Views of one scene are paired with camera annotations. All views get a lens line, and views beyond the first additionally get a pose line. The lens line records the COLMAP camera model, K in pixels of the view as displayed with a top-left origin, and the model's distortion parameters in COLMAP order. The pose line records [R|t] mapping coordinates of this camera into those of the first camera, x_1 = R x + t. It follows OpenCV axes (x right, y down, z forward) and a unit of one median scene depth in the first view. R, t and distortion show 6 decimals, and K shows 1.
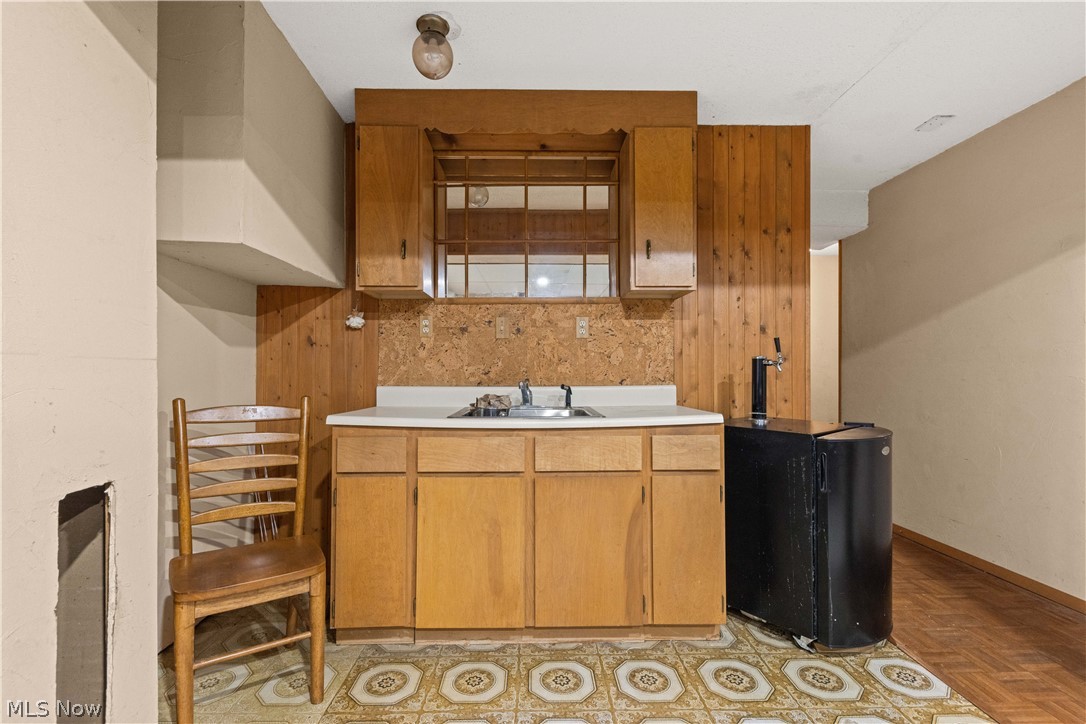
lens RADIAL K [[488.7, 0, 543.1], [0, 488.7, 367.5], [0, 0, 1]] dist [0.003593, 0.000183]
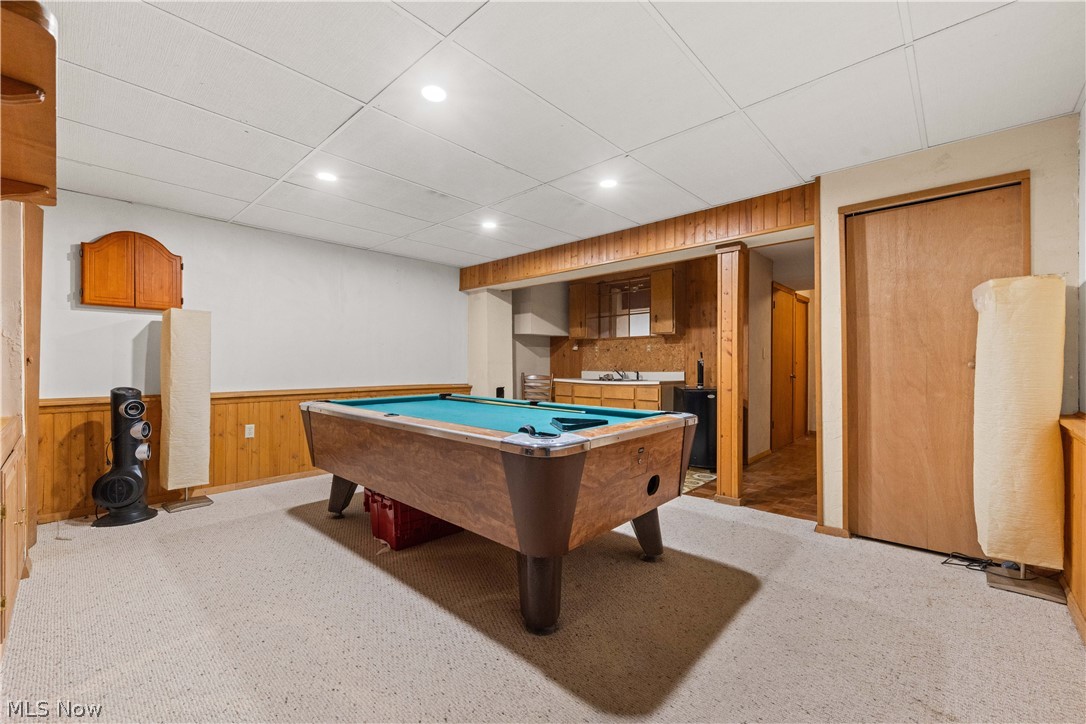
lens RADIAL K [[426.3, 0, 537.5], [0, 426.3, 364.0], [0, 0, 1]] dist [0.001552, -0.002494]
pose [[0.709045, 0.000274, -0.705163, 1.227278], [0.002366, 0.999993, 0.002768, -0.008286], [0.705159, -0.003631, 0.709040, -0.937790]]
